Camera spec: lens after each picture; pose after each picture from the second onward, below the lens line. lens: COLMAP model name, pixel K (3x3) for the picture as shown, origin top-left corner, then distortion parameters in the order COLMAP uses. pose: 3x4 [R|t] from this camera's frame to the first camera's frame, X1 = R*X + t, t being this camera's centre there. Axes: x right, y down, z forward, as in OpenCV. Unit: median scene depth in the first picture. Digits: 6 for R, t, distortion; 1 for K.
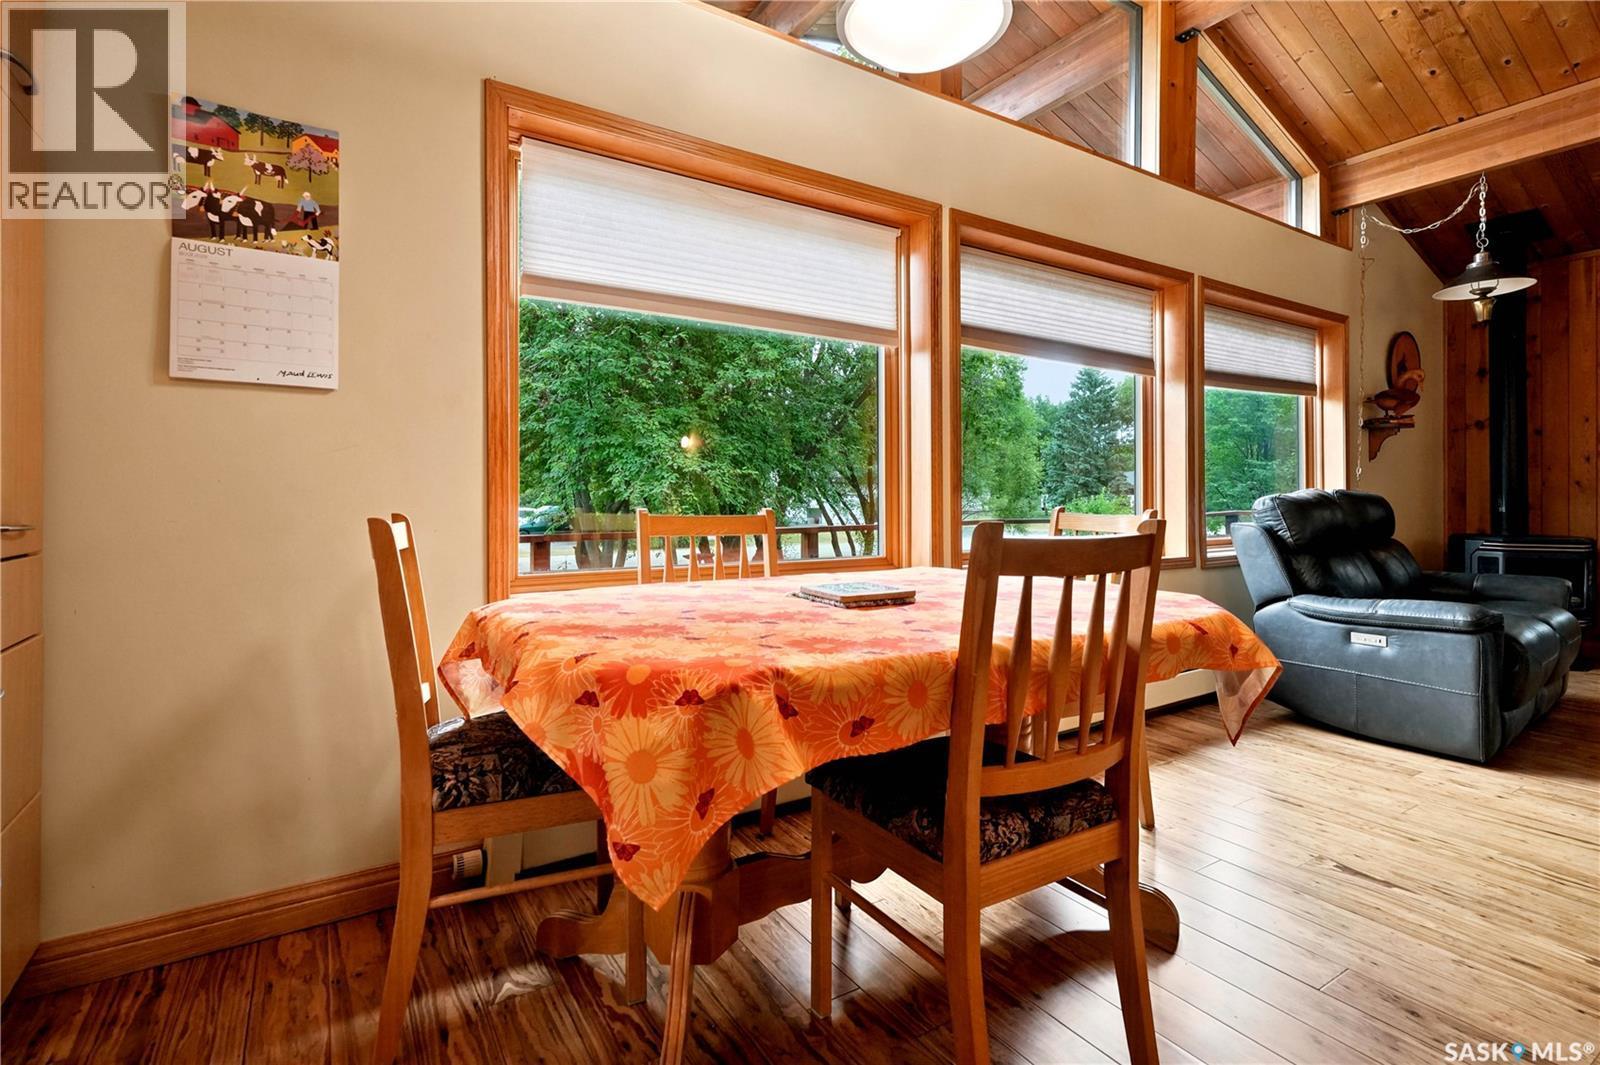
lens RADIAL K [[749.3, 0, 776.1], [0, 749.3, 496.4], [0, 0, 1]] dist [-0.002503, 0.002419]
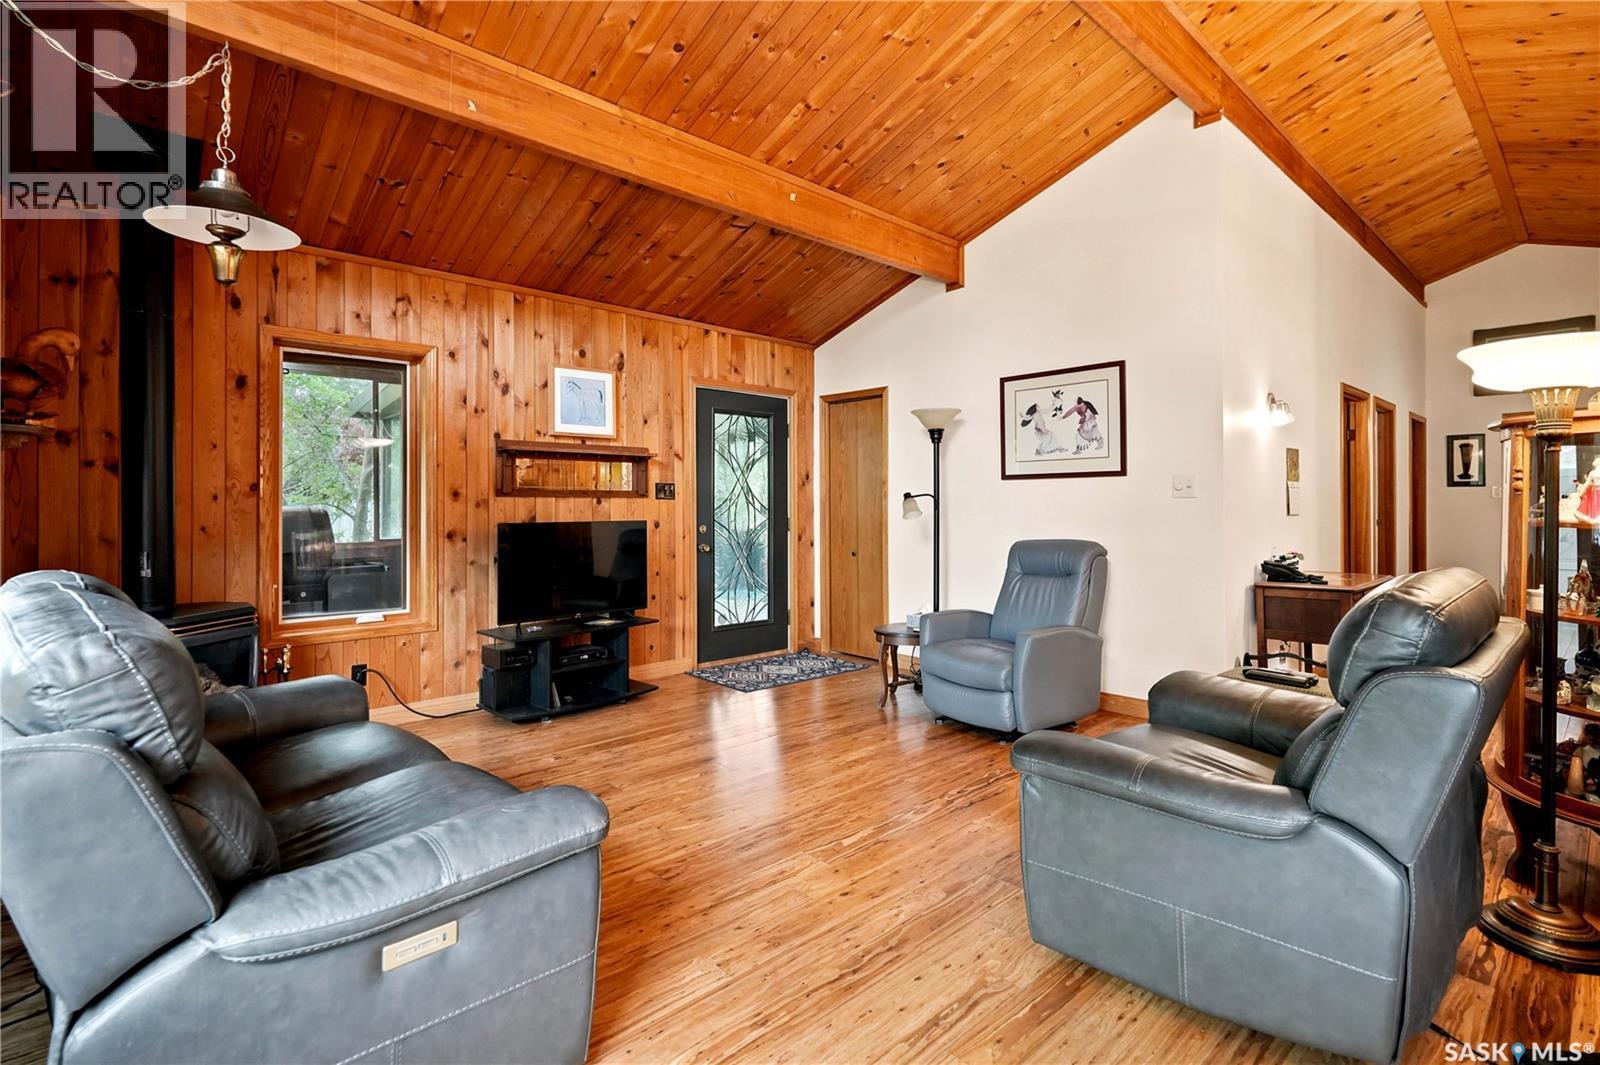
lens RADIAL K [[749.3, 0, 804.7], [0, 749.3, 496.6], [0, 0, 1]] dist [-0.002503, 0.002419]
pose [[-0.206393, 0.009890, 0.978419, 0.240213], [0.003251, 0.999950, -0.009422, -0.048188], [-0.978464, 0.001236, -0.206415, 0.659386]]
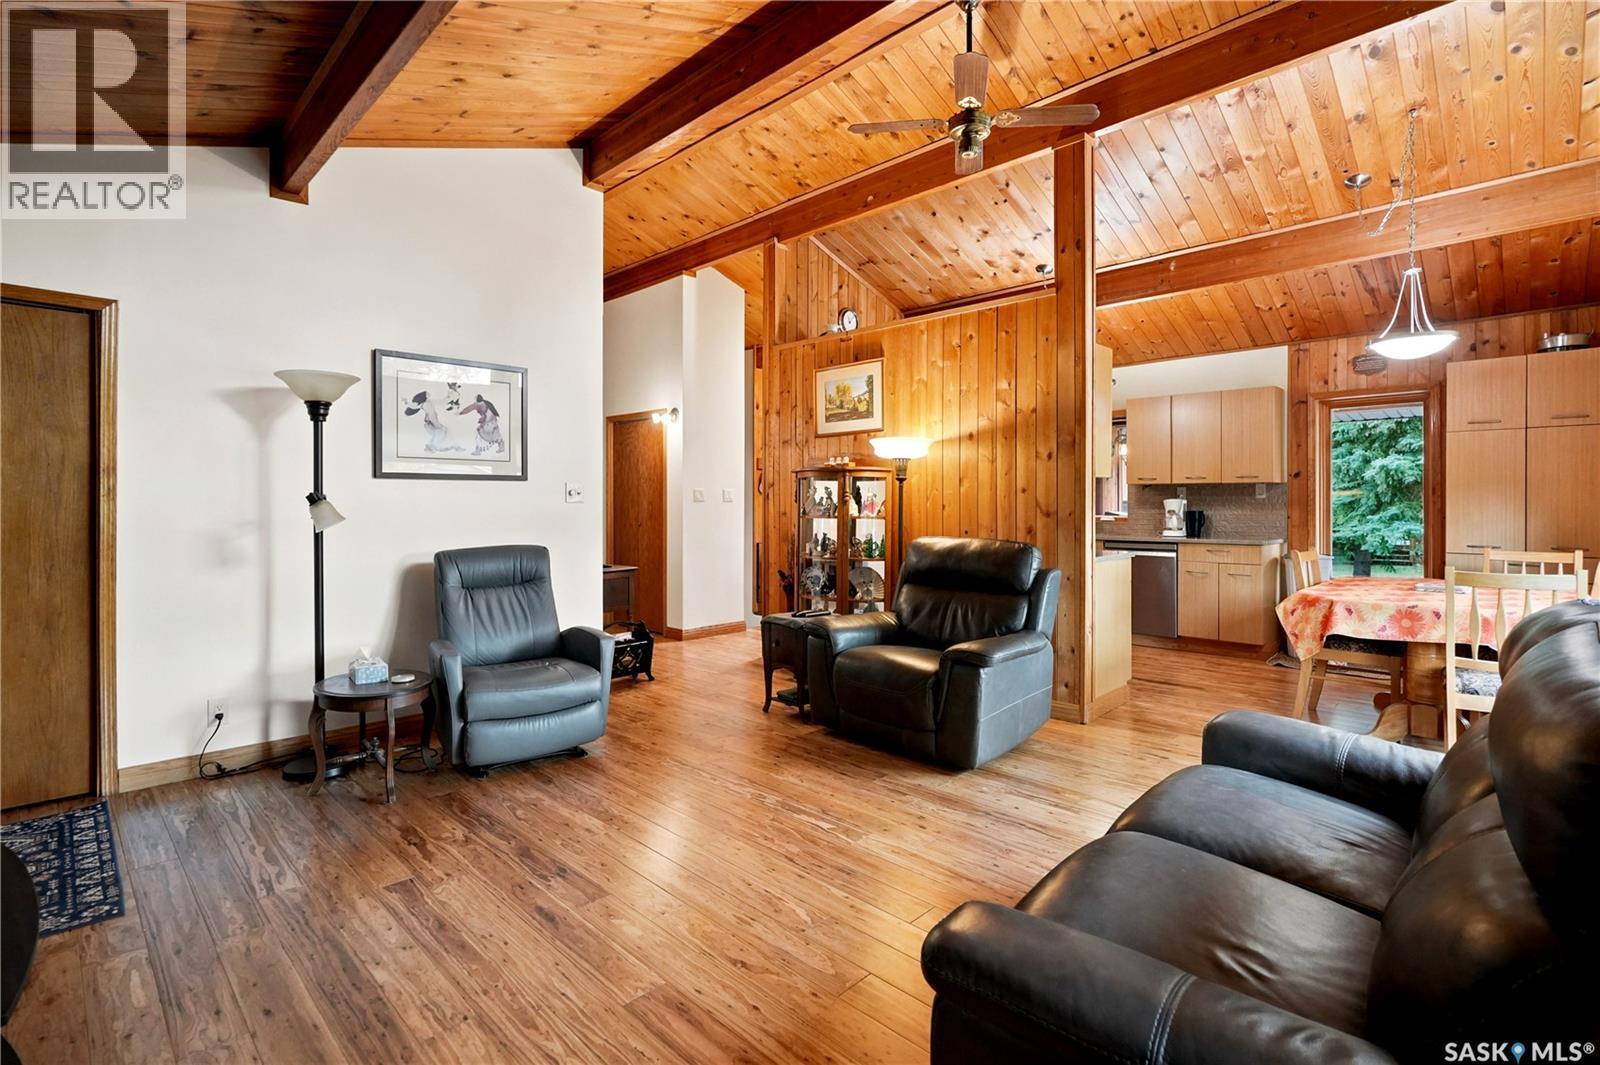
lens RADIAL K [[749.3, 0, 795.9], [0, 749.3, 504.9], [0, 0, 1]] dist [-0.002503, 0.002419]
pose [[-0.970738, -0.000783, -0.240139, 1.100505], [-0.001244, 0.999998, 0.001767, -0.053657], [0.240137, 0.002014, -0.970737, 1.177001]]
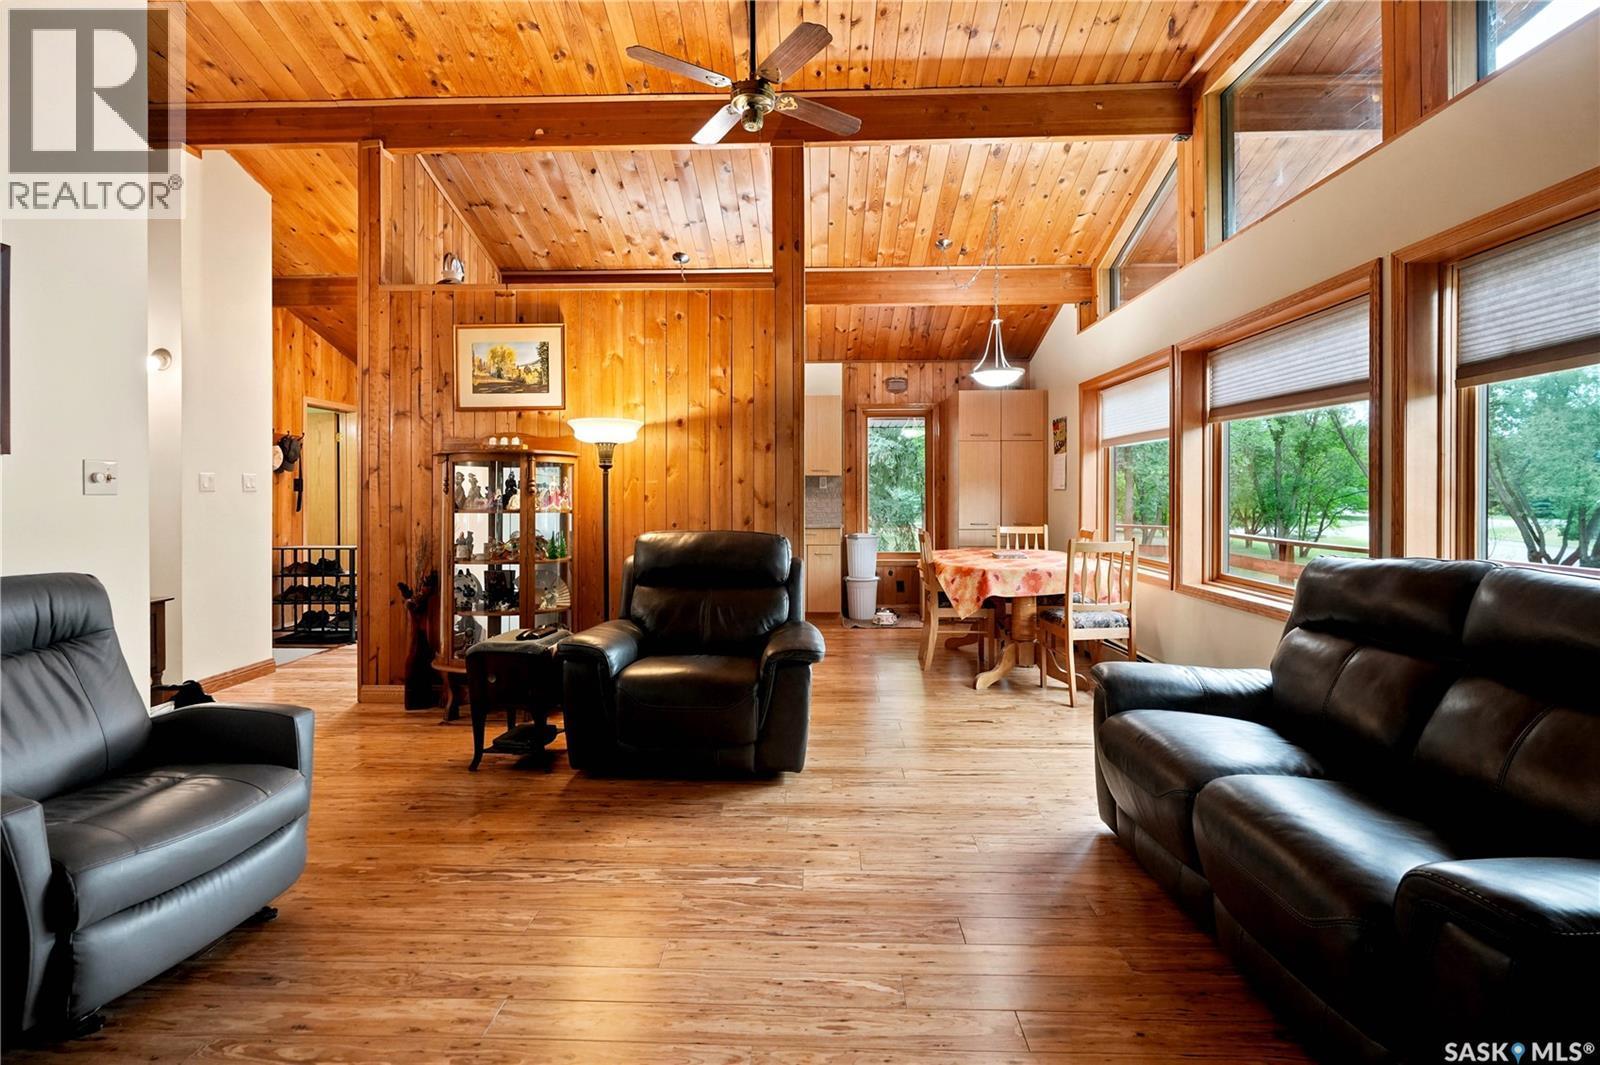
lens RADIAL K [[749.3, 0, 793.8], [0, 749.3, 493.8], [0, 0, 1]] dist [-0.002503, 0.002419]
pose [[-0.550184, 0.001489, -0.835042, 1.385128], [-0.000473, 0.999998, 0.002094, -0.057171], [0.835043, 0.001547, -0.550182, 0.845480]]
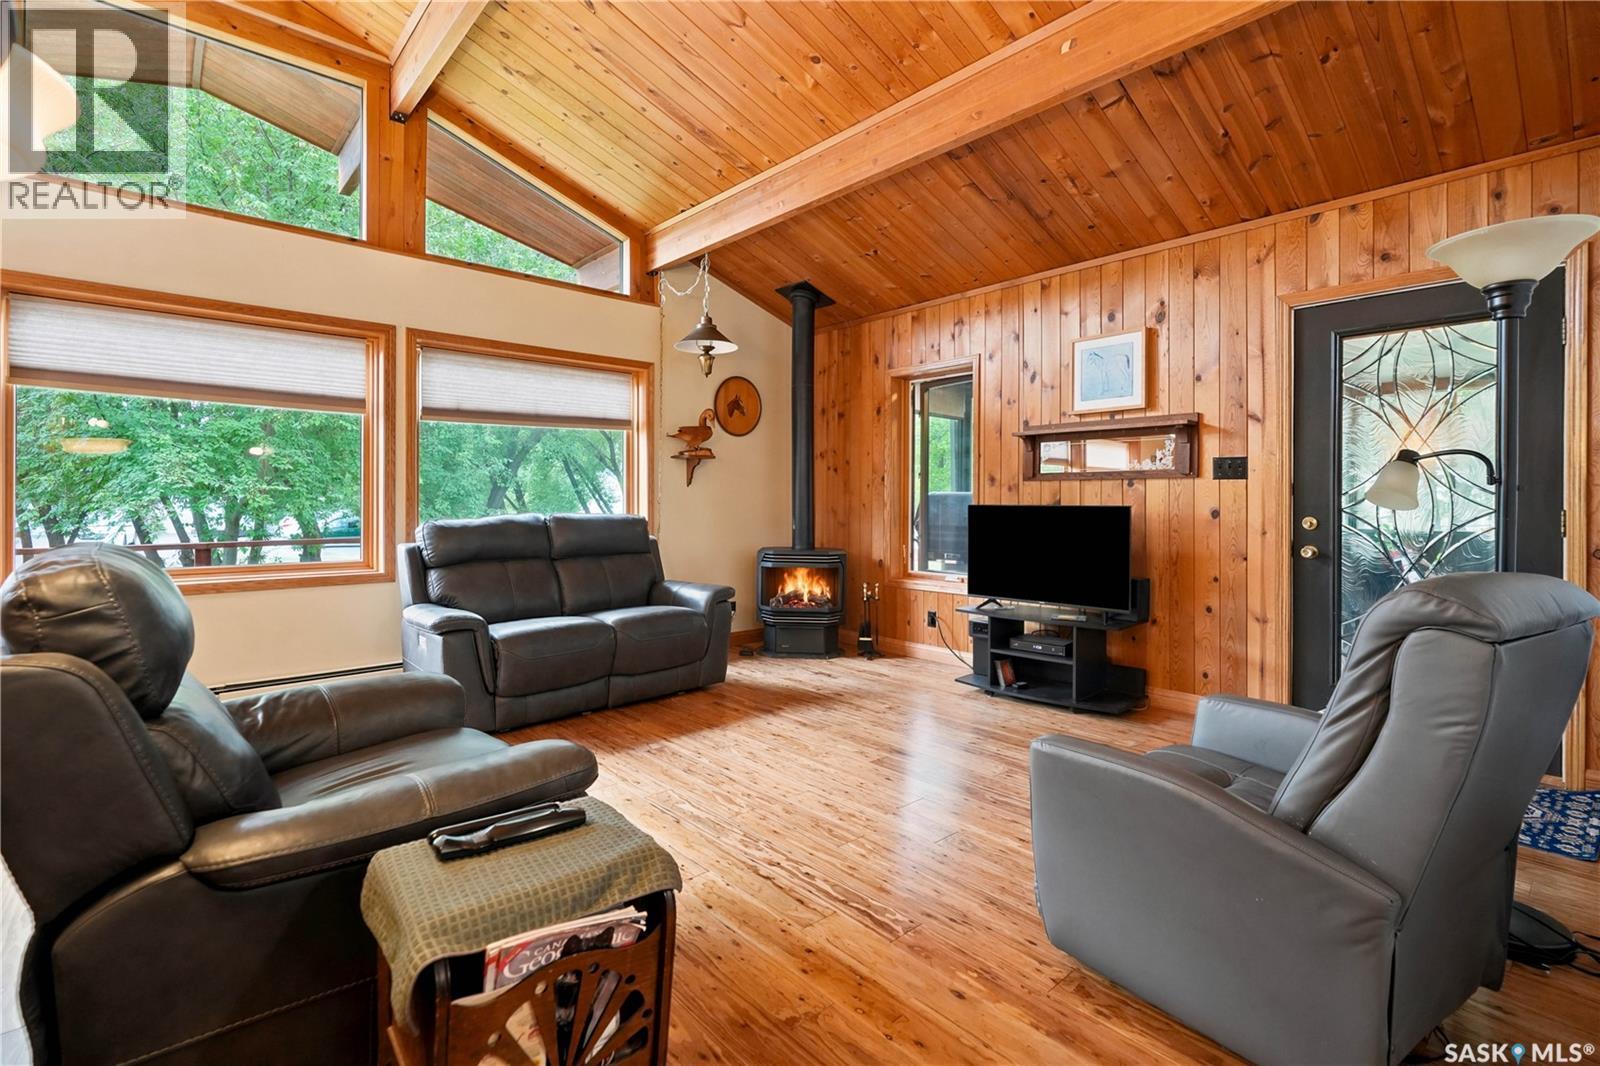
lens RADIAL K [[749.3, 0, 806.5], [0, 749.3, 503.7], [0, 0, 1]] dist [-0.002503, 0.002419]
pose [[0.980781, 0.000593, 0.195112, 0.873461], [-0.001095, 0.999996, 0.002466, -0.026684], [-0.195110, -0.002633, 0.980778, -0.225676]]
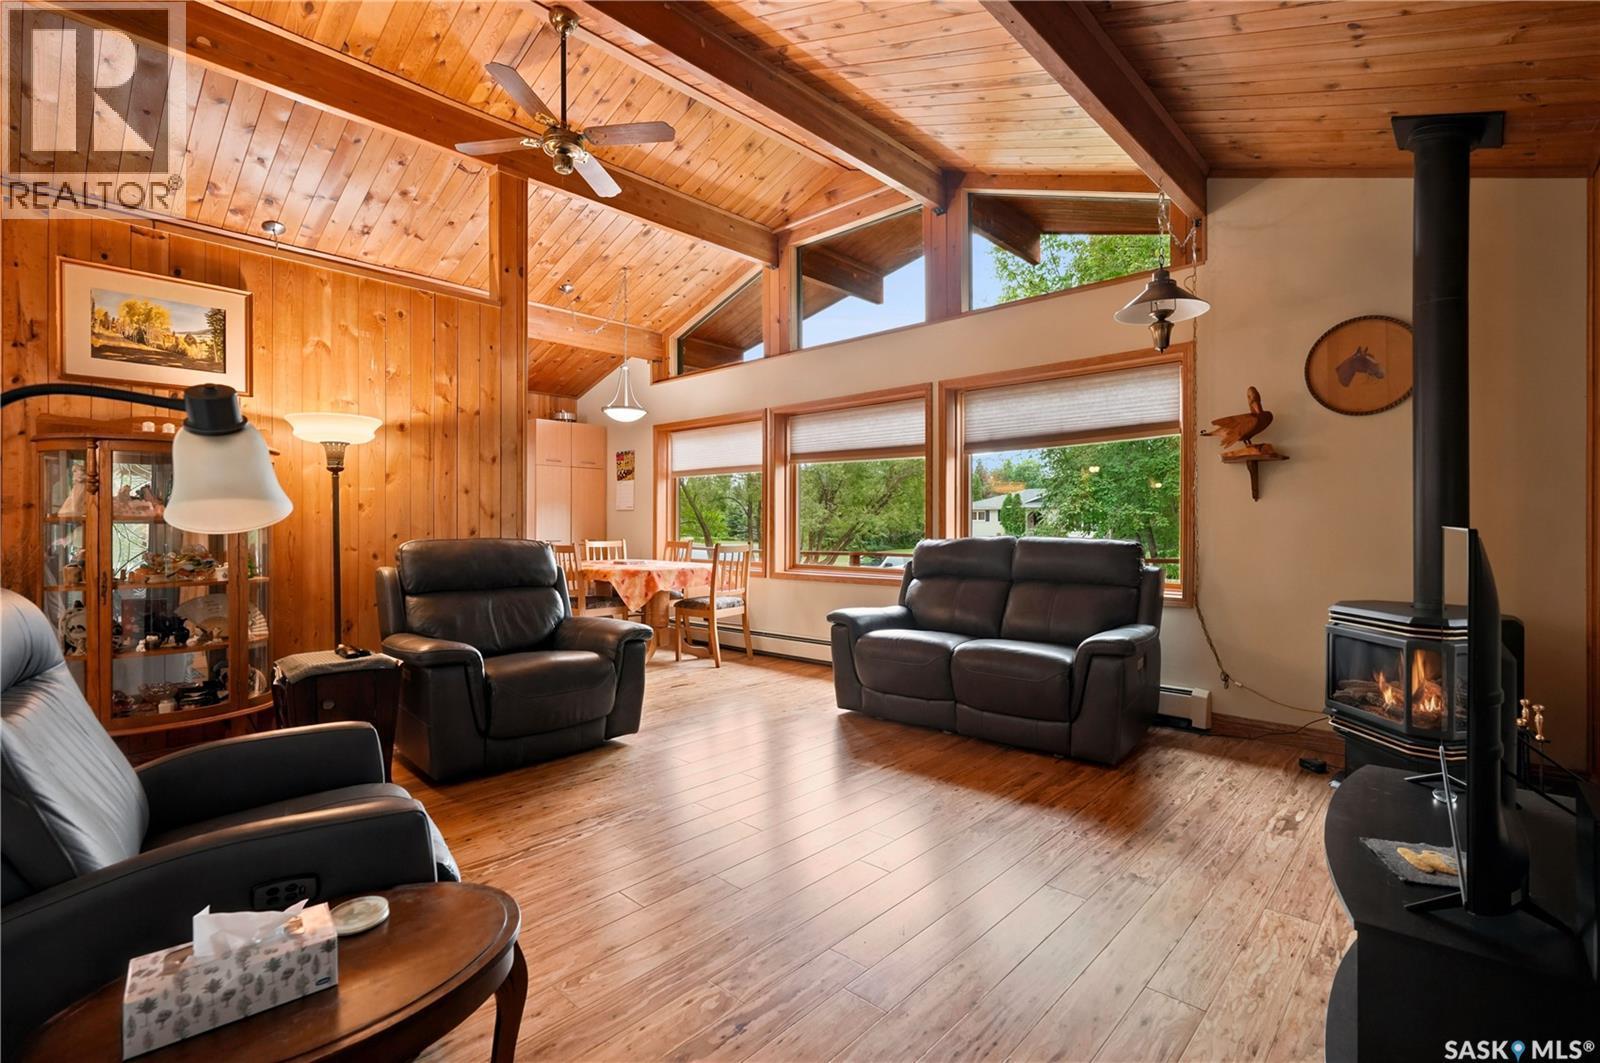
lens RADIAL K [[736.5, 0, 791.3], [0, 736.5, 520.2], [0, 0, 1]] dist [0.000593, 0.001253]
pose [[0.261496, -0.007175, -0.965178, 1.684125], [-0.001147, 0.999969, -0.007744, -0.022984], [0.965204, 0.003133, 0.261480, 0.346332]]
